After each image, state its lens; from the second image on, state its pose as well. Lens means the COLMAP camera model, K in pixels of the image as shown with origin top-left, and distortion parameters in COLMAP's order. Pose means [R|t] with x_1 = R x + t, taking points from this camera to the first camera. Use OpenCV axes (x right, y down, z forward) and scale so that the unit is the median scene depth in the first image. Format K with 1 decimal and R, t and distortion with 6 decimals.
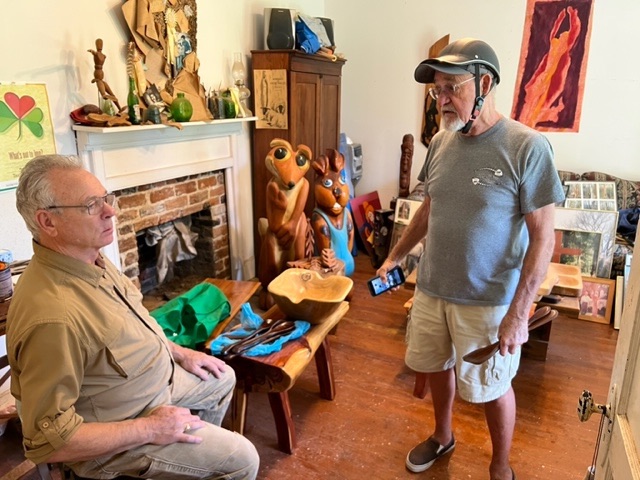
lens RADIAL K [[484.6, 0, 320.7], [0, 484.6, 242.6], [0, 0, 1]] dist [0.031648, -0.050246]
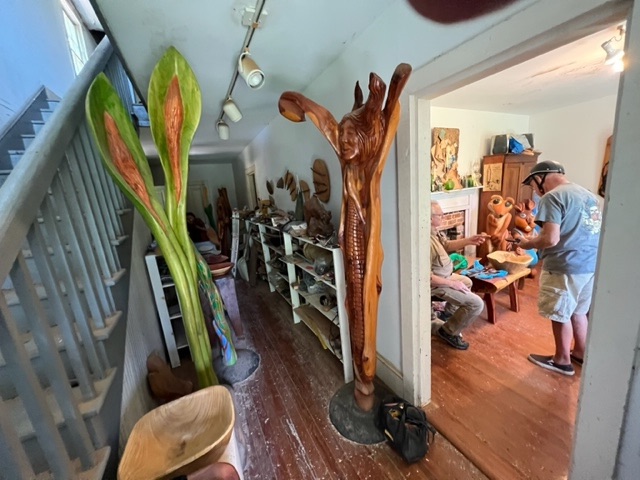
lens RADIAL K [[256.6, 0, 320.2], [0, 256.6, 241.4], [0, 0, 1]] dist [-0.001682, -0.000402]
pose [[0.788008, 0.061413, -0.612594, 0.009270], [-0.096290, 0.995061, -0.024106, 0.089842], [0.608088, 0.077983, 0.790030, -0.345592]]
